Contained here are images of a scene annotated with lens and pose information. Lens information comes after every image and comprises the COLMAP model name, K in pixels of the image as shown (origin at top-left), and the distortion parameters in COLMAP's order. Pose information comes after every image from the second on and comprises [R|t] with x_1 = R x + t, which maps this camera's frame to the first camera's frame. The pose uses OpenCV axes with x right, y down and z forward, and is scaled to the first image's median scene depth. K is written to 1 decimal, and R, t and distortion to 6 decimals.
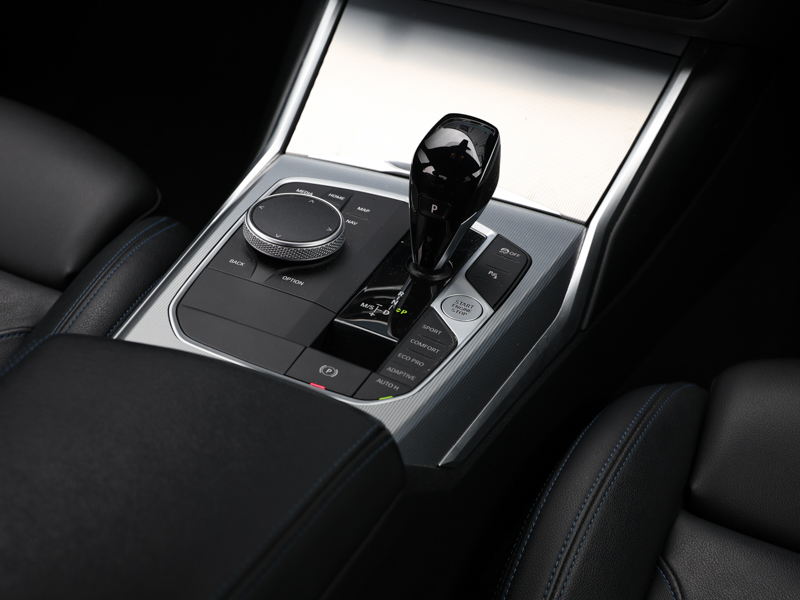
lens RADIAL K [[1554.8, 0, 400.0], [0, 1554.8, 300.0], [0, 0, 1]] dist [-0.008333, -0.023776]
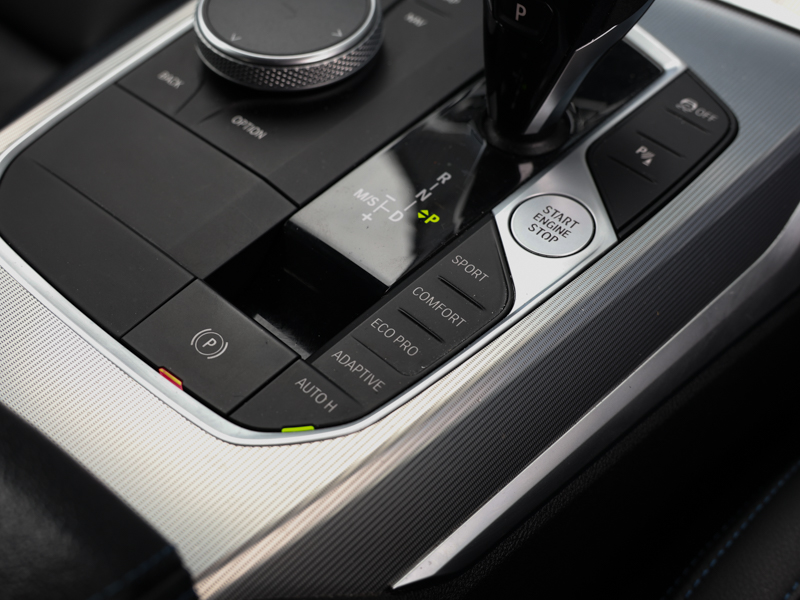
lens RADIAL K [[1305.7, 0, 400.0], [0, 1305.7, 300.0], [0, 0, 1]] dist [0.007019, 0.007457]
pose [[0.952231, 0.150422, -0.265763, 0.106944], [-0.095021, 0.973016, 0.210266, -0.053646], [0.290220, -0.174968, 0.940829, 0.595000]]
